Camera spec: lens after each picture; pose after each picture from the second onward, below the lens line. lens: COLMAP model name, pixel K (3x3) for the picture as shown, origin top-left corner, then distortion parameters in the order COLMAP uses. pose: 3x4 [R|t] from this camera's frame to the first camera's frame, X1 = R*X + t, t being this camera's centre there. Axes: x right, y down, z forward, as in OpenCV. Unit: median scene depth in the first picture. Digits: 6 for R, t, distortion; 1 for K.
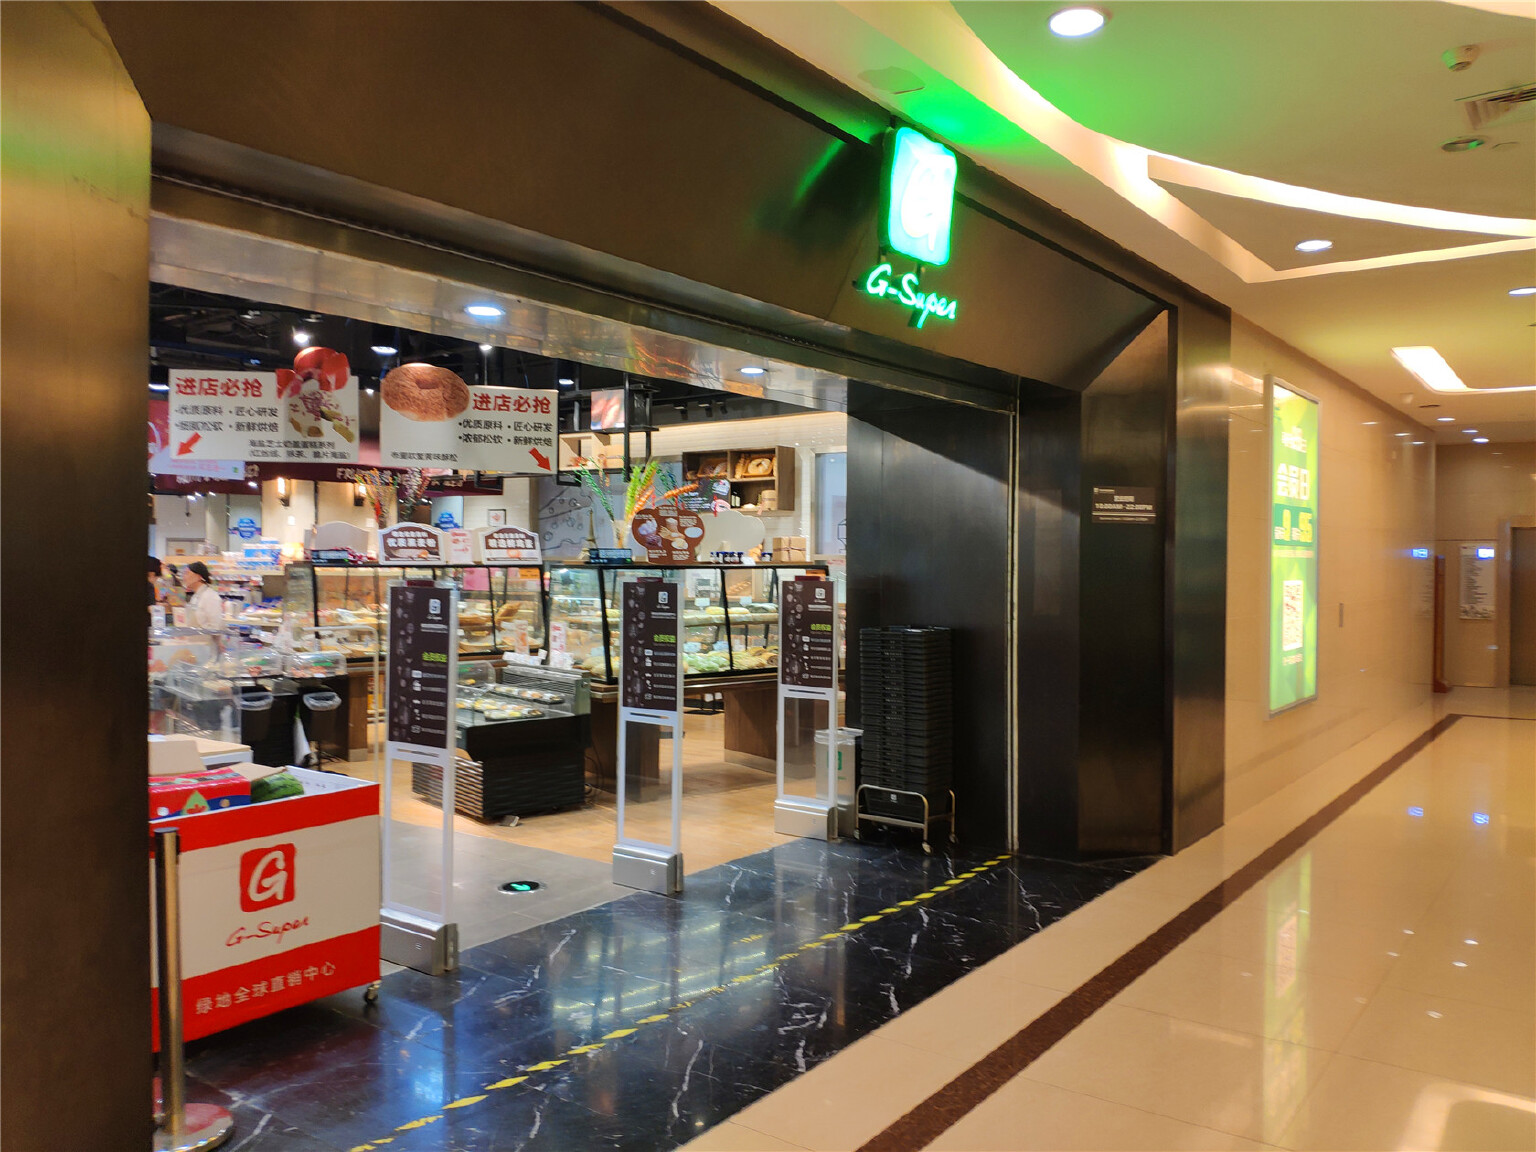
lens RADIAL K [[1208.7, 0, 764.3], [0, 1208.7, 576.6], [0, 0, 1]] dist [0.004624, -0.004172]
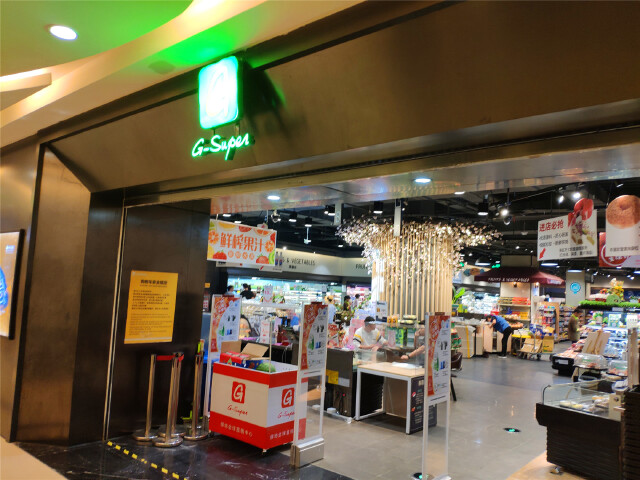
lens RADIAL K [[503.6, 0, 318.7], [0, 503.6, 238.0], [0, 0, 1]] dist [0.004624, -0.004172]
pose [[-0.044609, -0.112256, -0.992677, 0.835047], [-0.068957, 0.991643, -0.109040, -0.015291], [0.996622, 0.063588, -0.051977, 1.151368]]
